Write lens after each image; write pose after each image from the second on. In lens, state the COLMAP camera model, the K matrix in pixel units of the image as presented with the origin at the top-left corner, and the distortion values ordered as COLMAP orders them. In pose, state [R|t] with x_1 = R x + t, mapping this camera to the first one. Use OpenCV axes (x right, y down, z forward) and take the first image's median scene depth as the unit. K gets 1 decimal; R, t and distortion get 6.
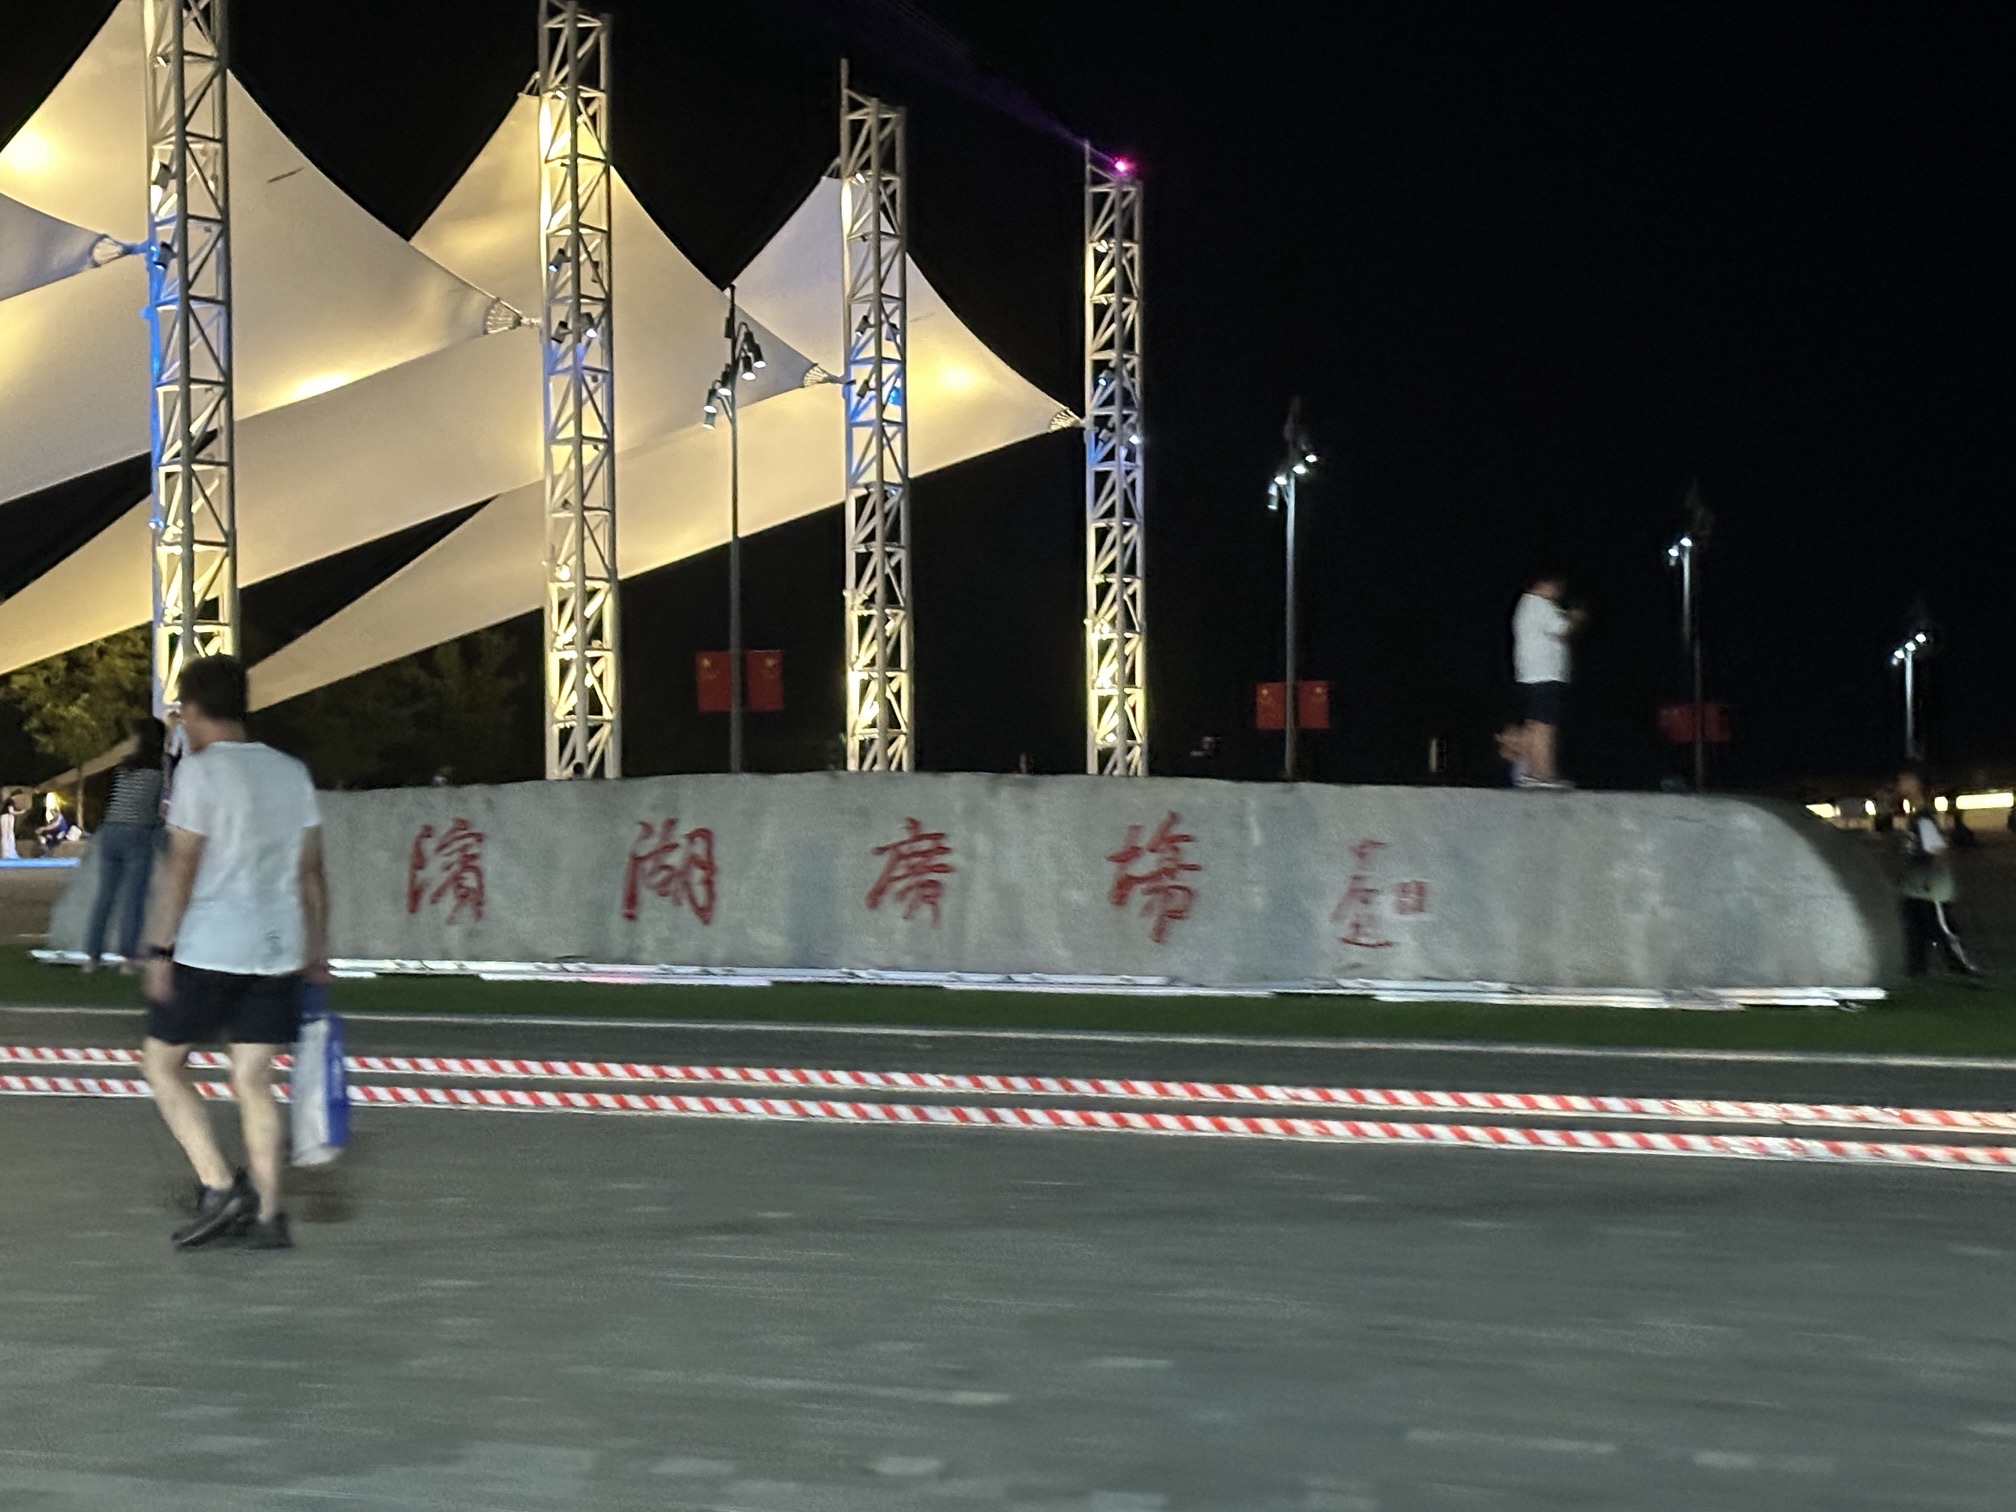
lens RADIAL K [[3557.8, 0, 1008.0], [0, 3557.8, 756.0], [0, 0, 1]] dist [0.011747, -0.016235]
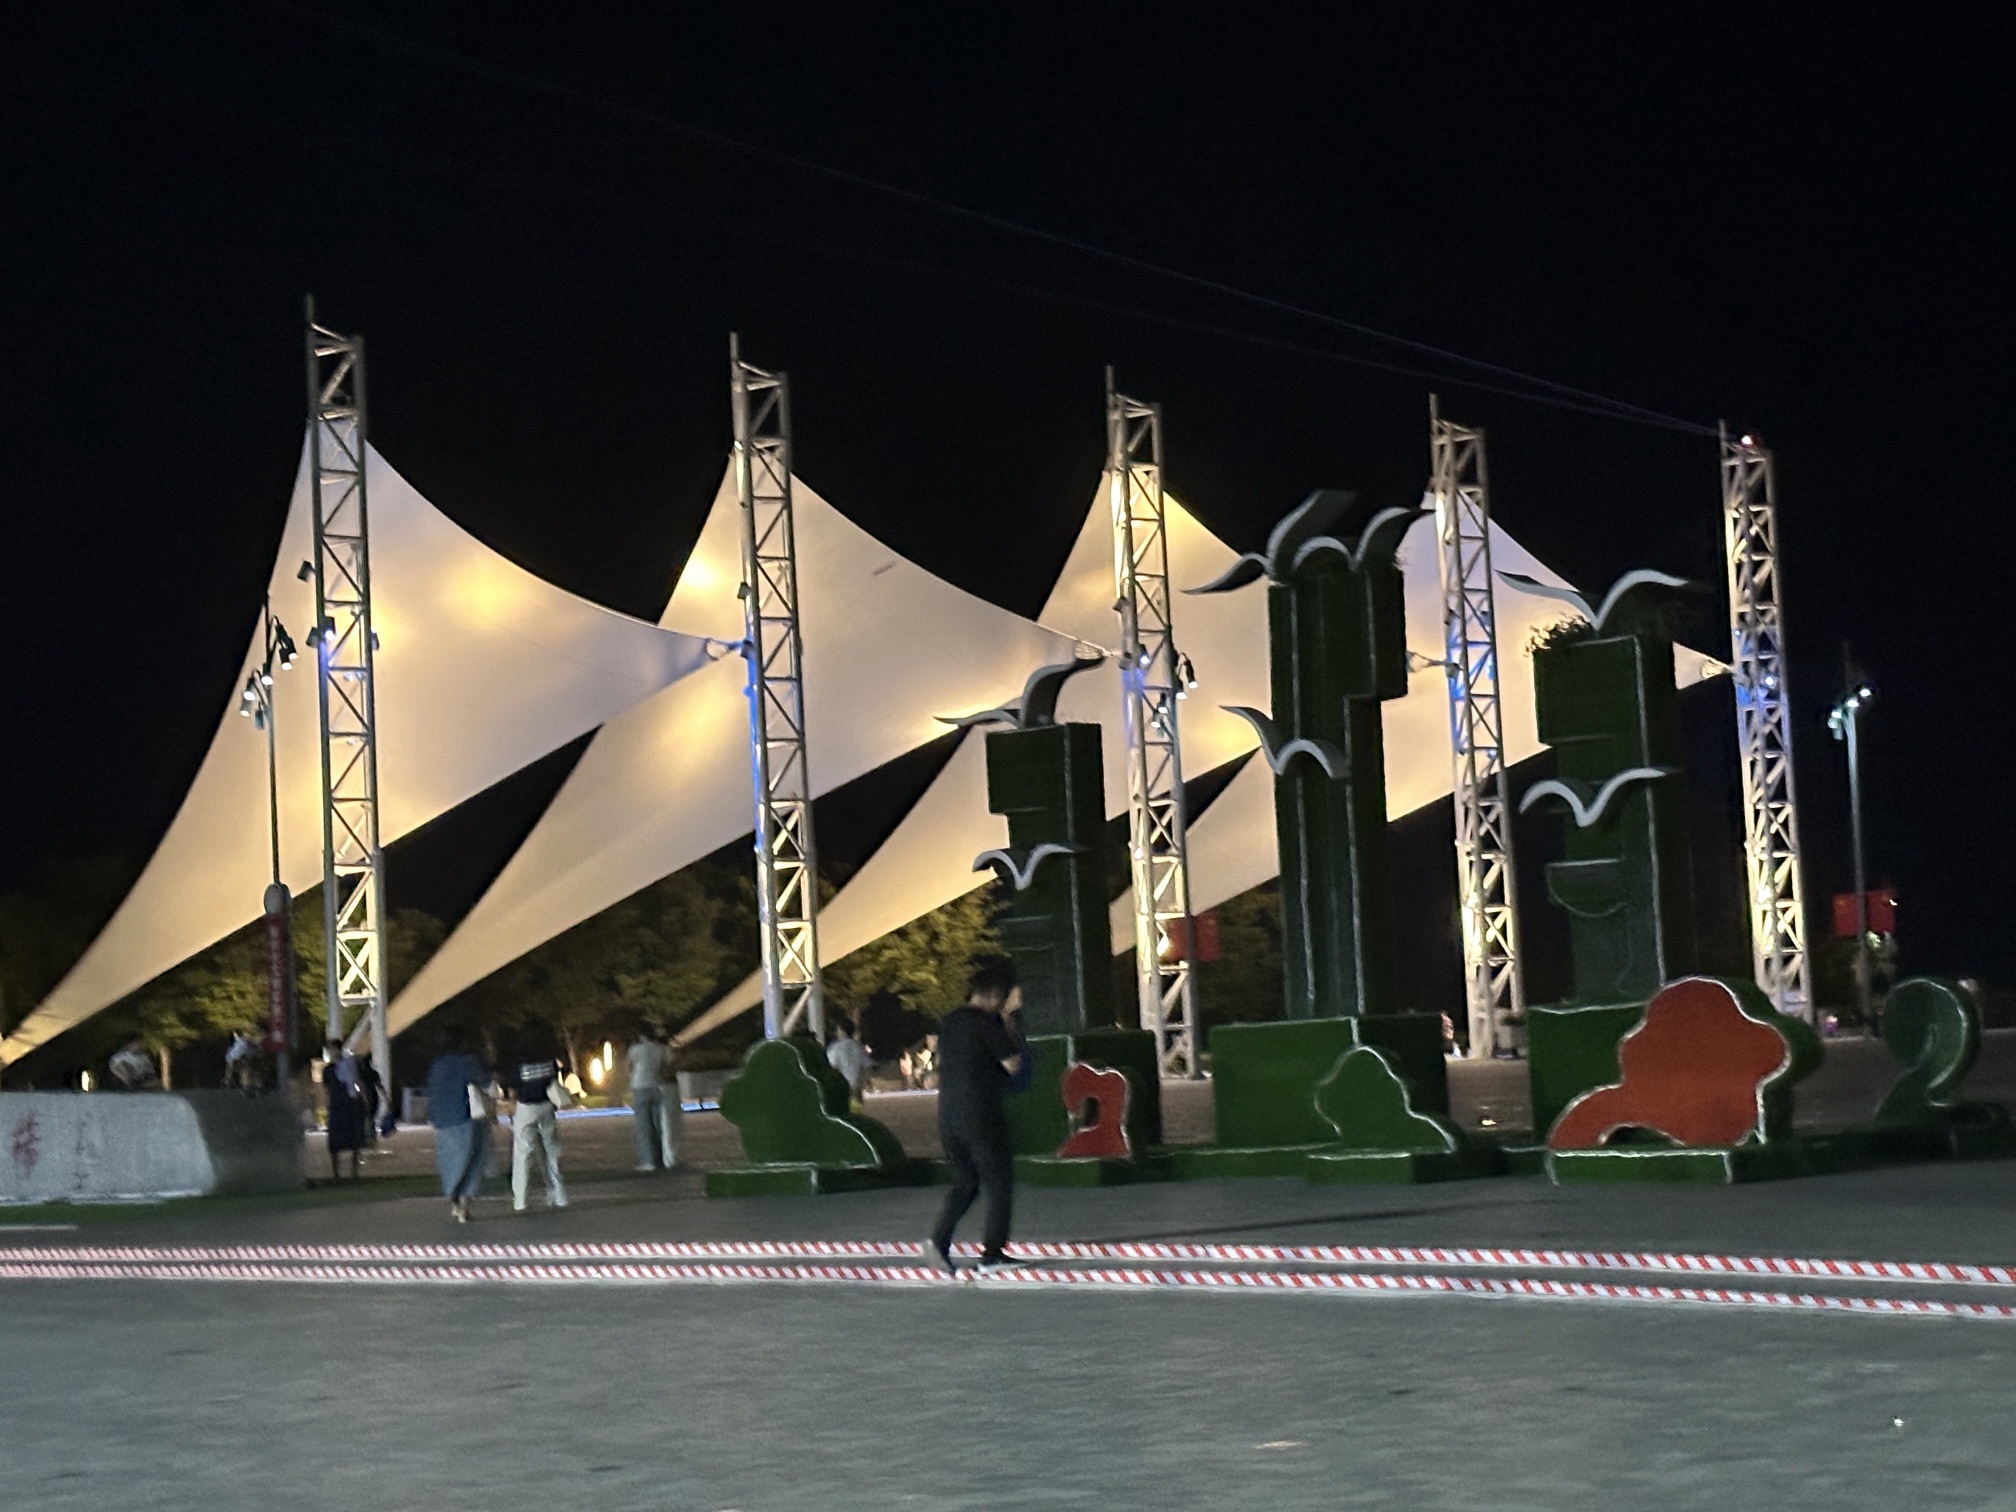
lens RADIAL K [[3557.8, 0, 1008.0], [0, 3557.8, 756.0], [0, 0, 1]] dist [0.011747, -0.016235]
pose [[0.910404, -0.080629, -0.405787, 0.293072], [0.058059, 0.996018, -0.067648, -0.003304], [0.409626, 0.038028, 0.911461, -0.133721]]
